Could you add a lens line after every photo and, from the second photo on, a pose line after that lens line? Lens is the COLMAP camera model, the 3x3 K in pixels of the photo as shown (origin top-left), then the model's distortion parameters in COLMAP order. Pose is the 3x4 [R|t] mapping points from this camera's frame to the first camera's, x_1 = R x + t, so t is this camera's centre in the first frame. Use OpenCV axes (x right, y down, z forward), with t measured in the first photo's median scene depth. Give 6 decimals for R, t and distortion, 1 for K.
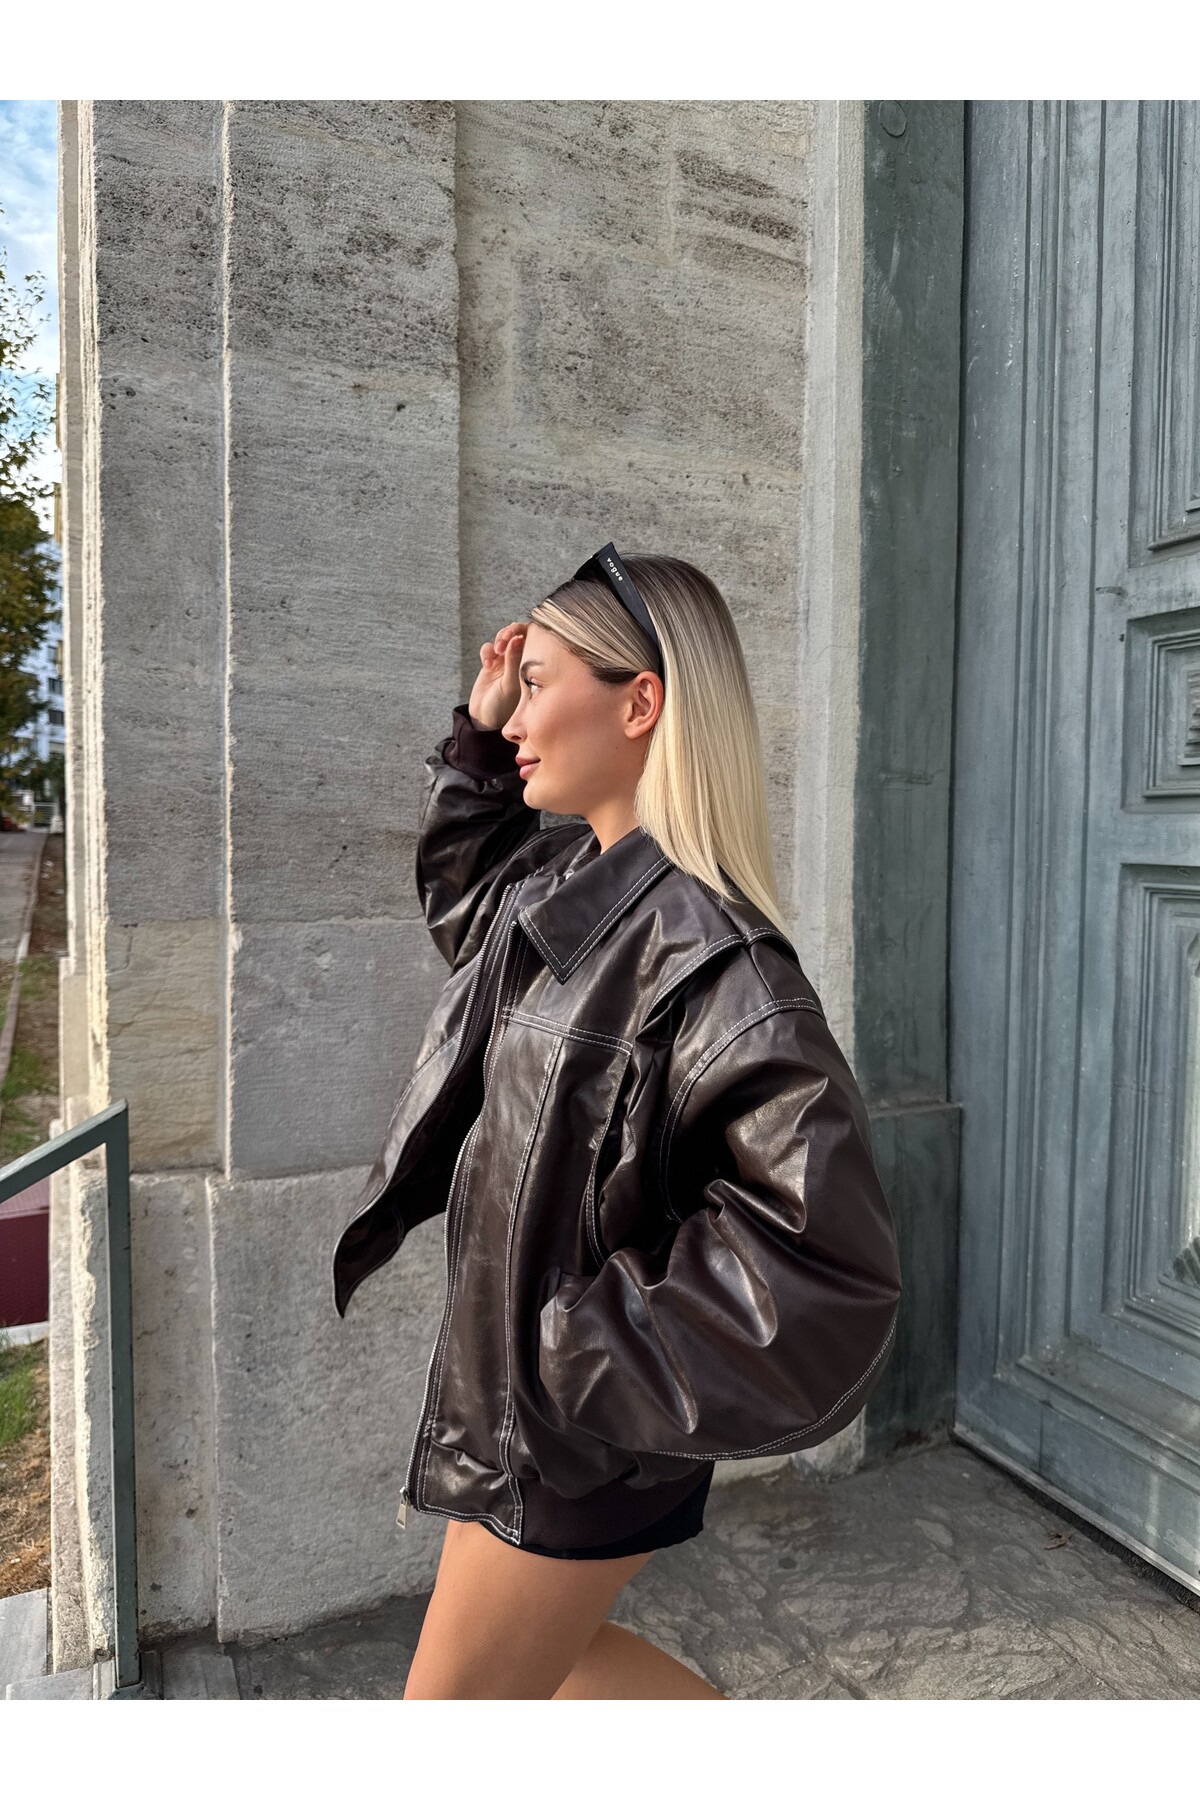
lens RADIAL K [[1143.8, 0, 594.9], [0, 1143.8, 899.0], [0, 0, 1]] dist [-0.004731, -0.005355]
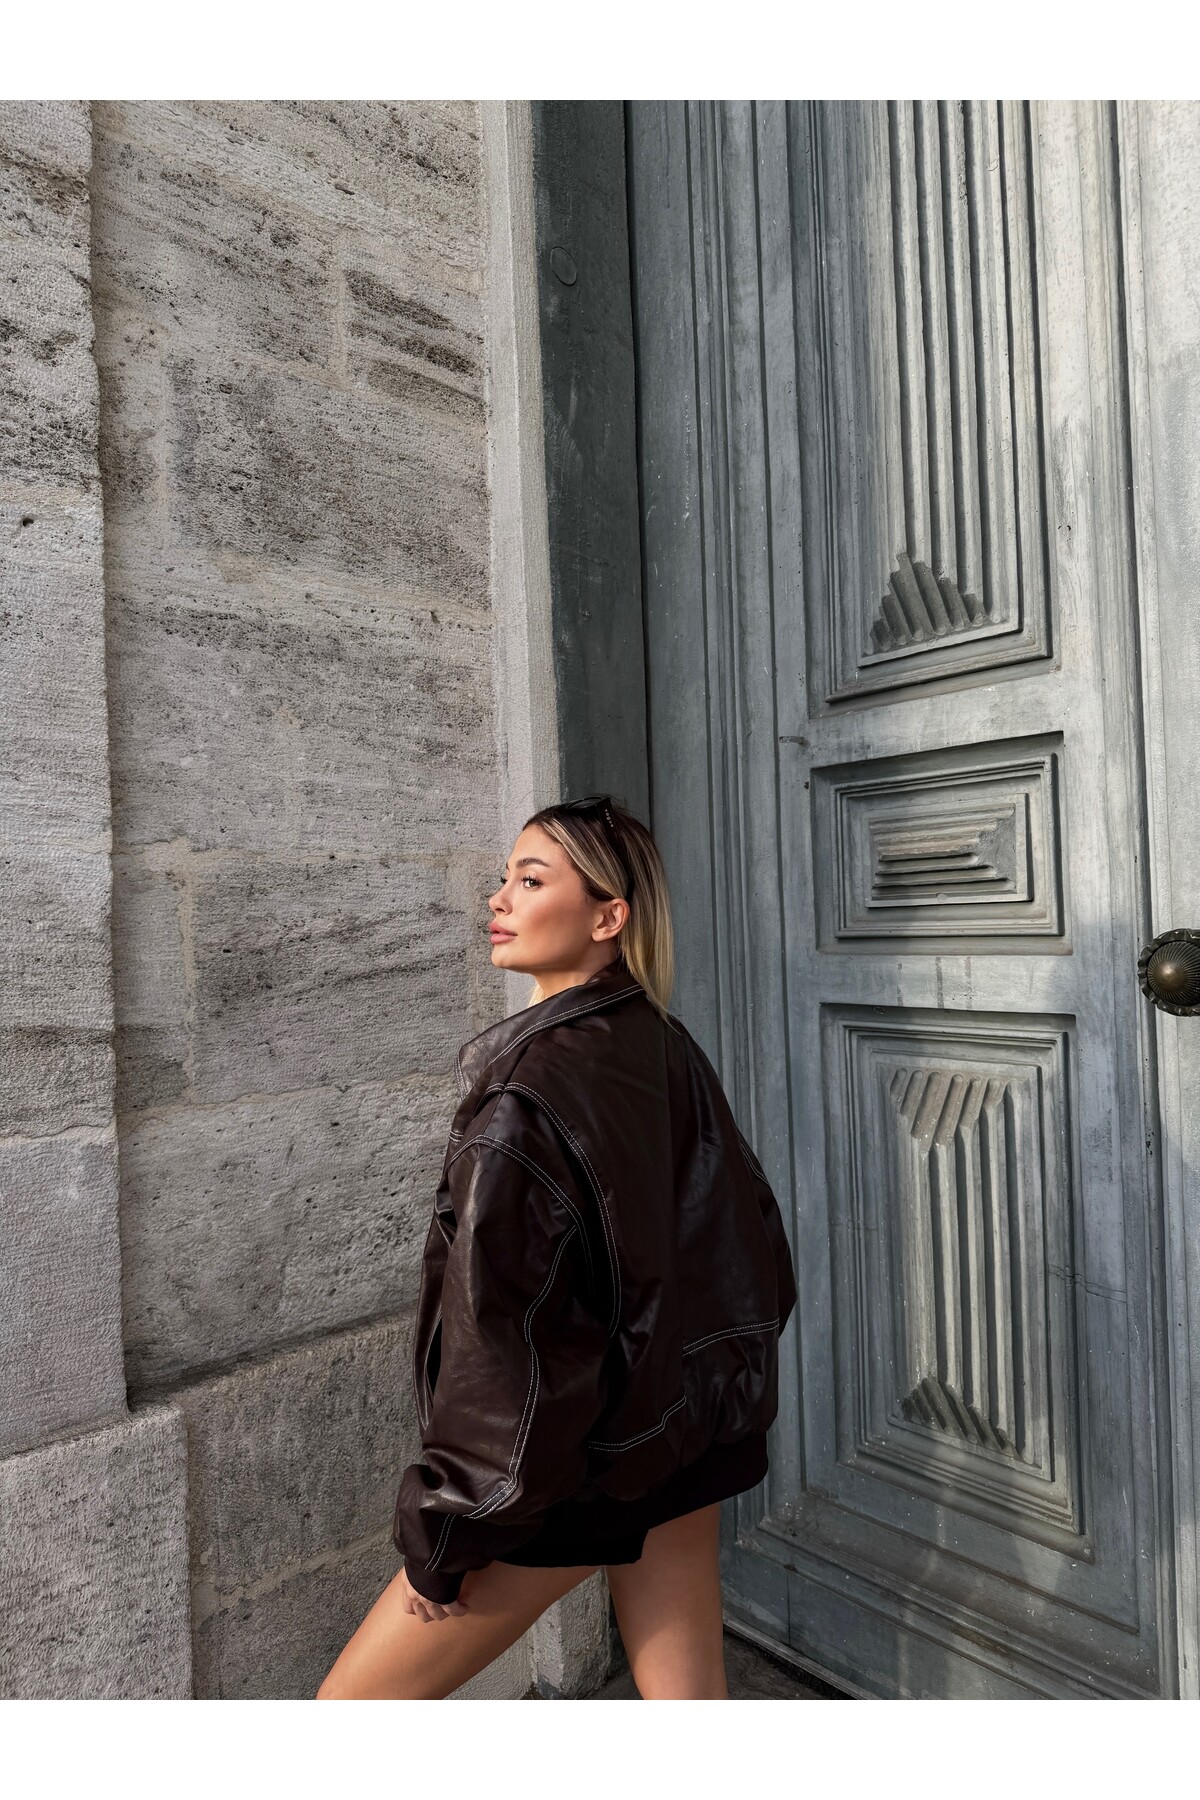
lens RADIAL K [[1134.6, 0, 611.0], [0, 1134.6, 905.8], [0, 0, 1]] dist [0.023287, -0.033623]
pose [[0.952570, -0.034049, 0.302407, -0.021475], [0.057315, 0.996011, -0.068395, -0.060257], [-0.298872, 0.082483, 0.950722, 0.089905]]
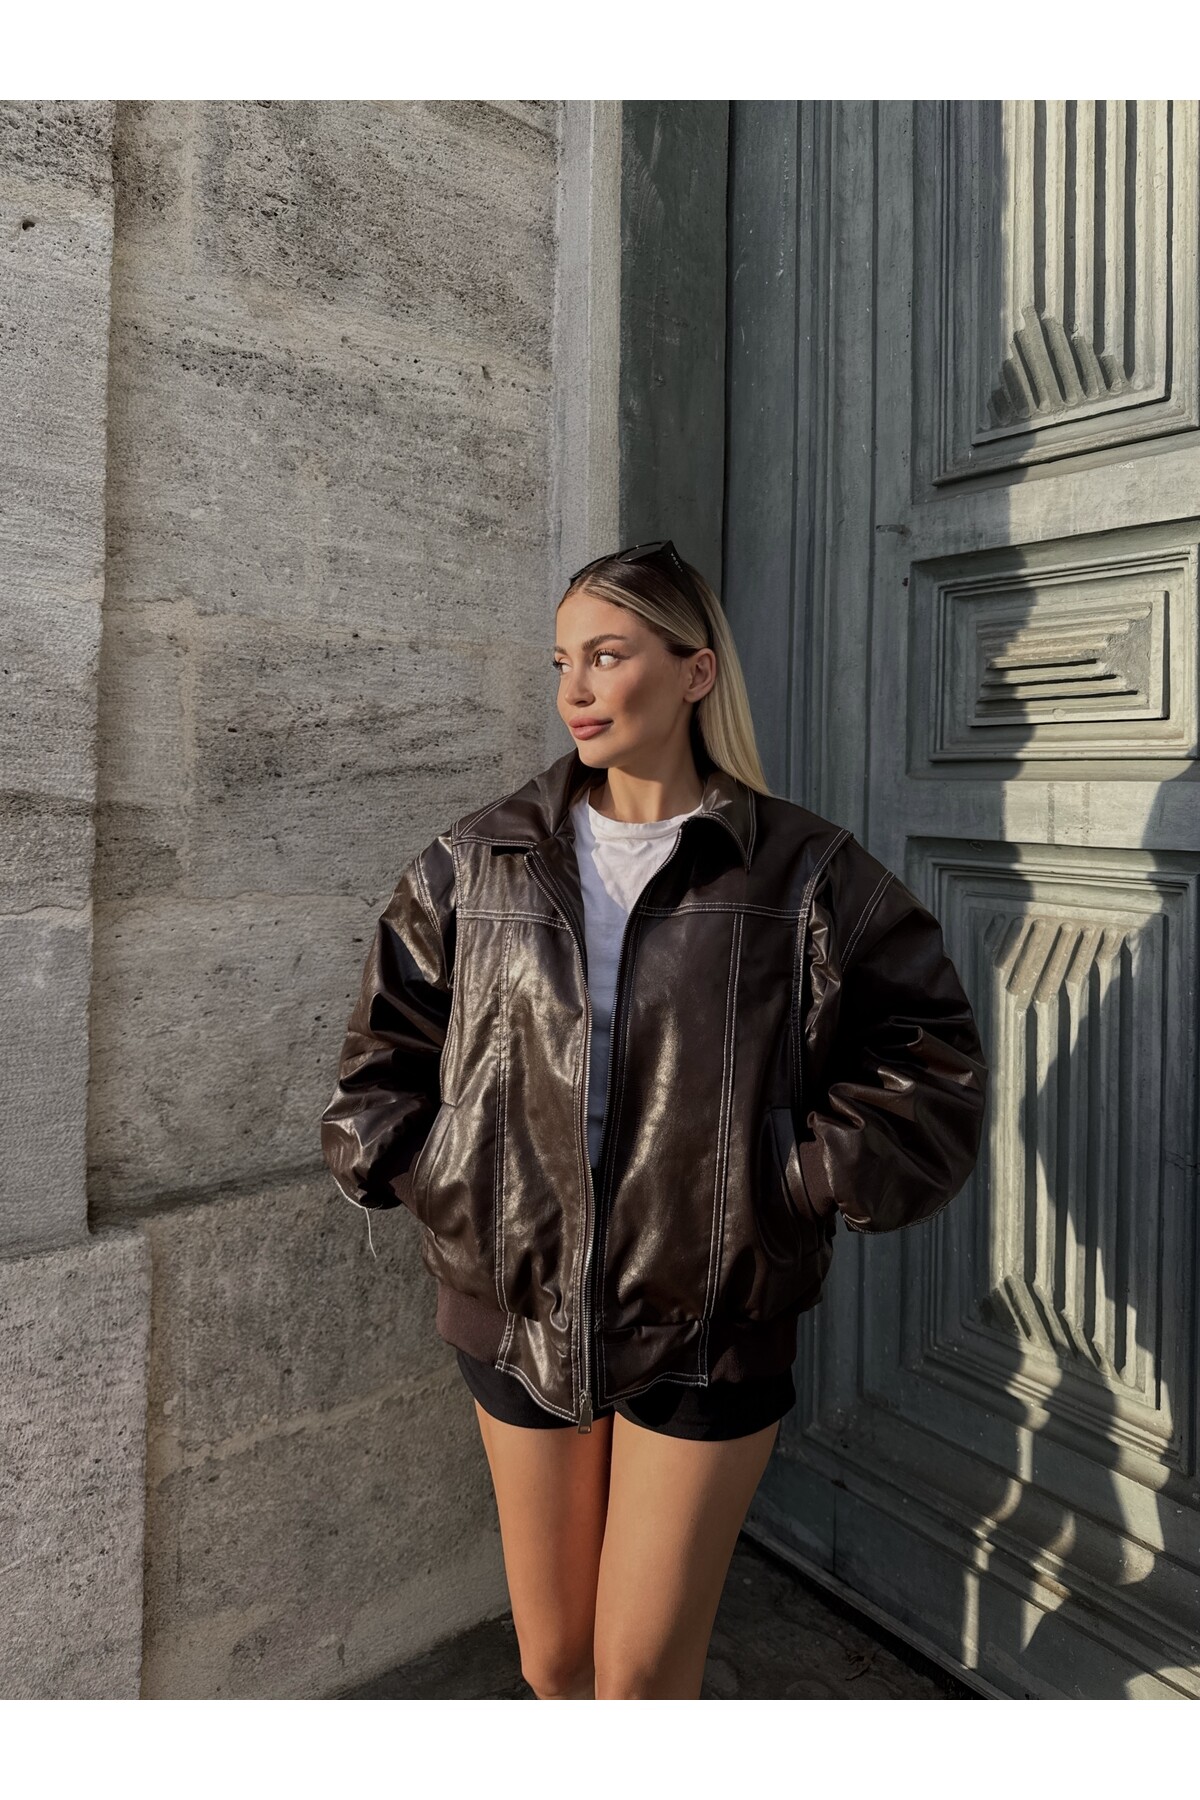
lens RADIAL K [[1212.1, 0, 600.0], [0, 1212.1, 763.2], [0, 0, 1]] dist [-0.001088, -0.004558]
pose [[0.973063, 0.015335, 0.230028, 0.014975], [0.002193, 0.997124, -0.075750, -0.016739], [-0.230528, 0.074214, 0.970231, 0.151435]]
